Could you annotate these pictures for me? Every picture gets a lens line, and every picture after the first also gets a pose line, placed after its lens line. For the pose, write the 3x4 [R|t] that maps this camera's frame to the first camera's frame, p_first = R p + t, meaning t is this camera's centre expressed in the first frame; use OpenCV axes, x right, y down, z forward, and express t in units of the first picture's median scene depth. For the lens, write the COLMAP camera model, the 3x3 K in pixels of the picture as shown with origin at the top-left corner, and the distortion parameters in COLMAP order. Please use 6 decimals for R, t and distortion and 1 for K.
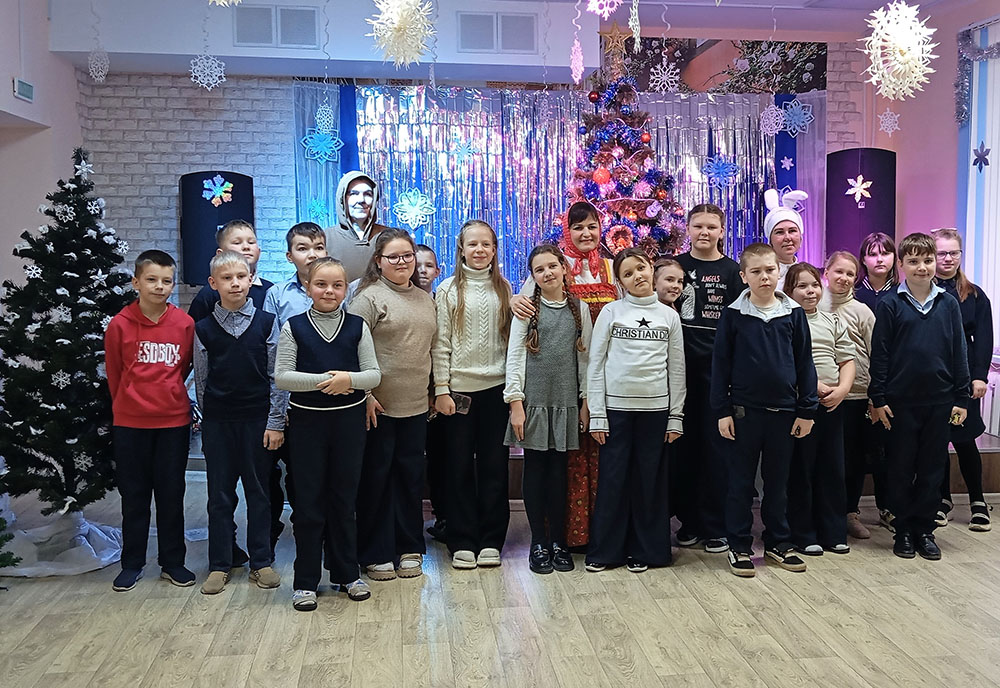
lens RADIAL K [[1097.7, 0, 584.8], [0, 1097.7, 320.9], [0, 0, 1]] dist [0.105987, -0.217196]
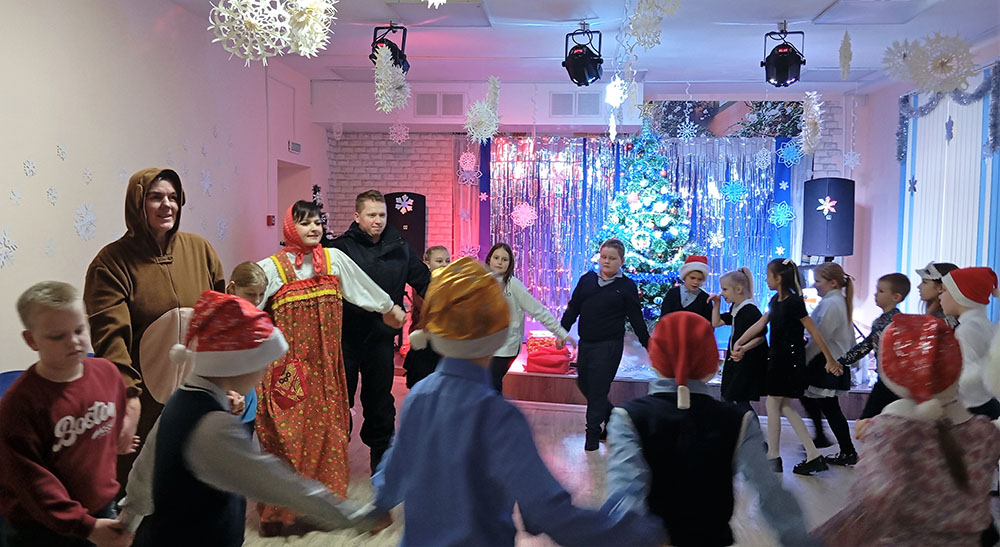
lens RADIAL K [[824.9, 0, 508.2], [0, 824.9, 265.7], [0, 0, 1]] dist [0.100291, -0.204989]
pose [[0.971376, 0.026922, -0.236018, 0.108085], [-0.032380, 0.999290, -0.019280, -0.008288], [0.235331, 0.026370, 0.971557, -0.146304]]
